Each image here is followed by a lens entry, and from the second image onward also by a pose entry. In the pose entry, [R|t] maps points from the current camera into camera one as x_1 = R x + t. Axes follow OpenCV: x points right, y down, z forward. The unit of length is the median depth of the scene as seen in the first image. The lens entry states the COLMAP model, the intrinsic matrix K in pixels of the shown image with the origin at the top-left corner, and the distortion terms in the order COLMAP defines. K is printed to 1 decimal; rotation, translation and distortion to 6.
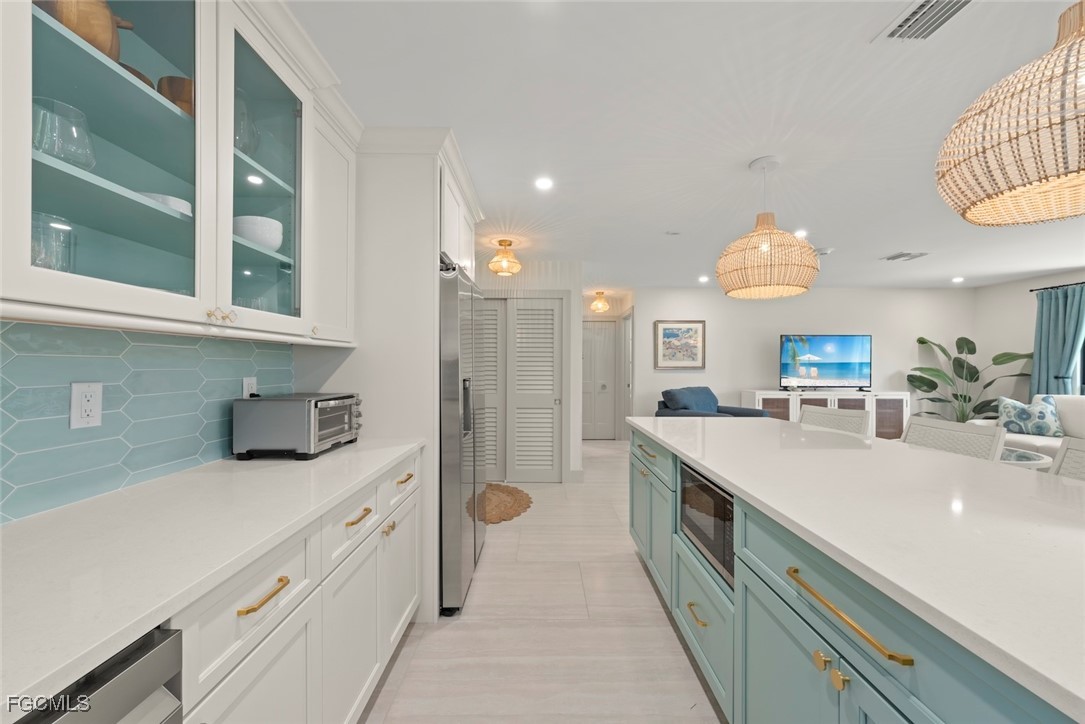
lens RADIAL K [[418.9, 0, 542.1], [0, 418.9, 366.1], [0, 0, 1]] dist [-0.000563, 0.000328]
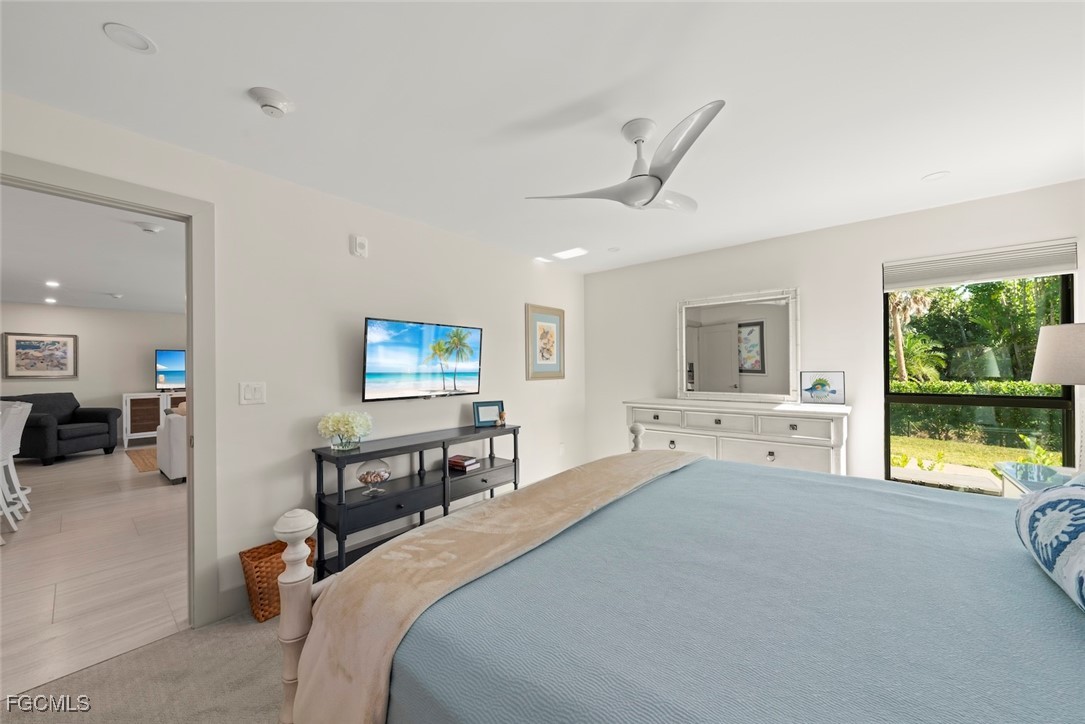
lens RADIAL K [[384.0, 0, 537.8], [0, 384.0, 368.5], [0, 0, 1]] dist [-0.001984, 0.000471]
pose [[0.635808, -0.007057, 0.771815, 0.413931], [0.012210, 0.999925, -0.000916, -0.000332], [-0.771750, 0.010006, 0.635847, -0.720634]]
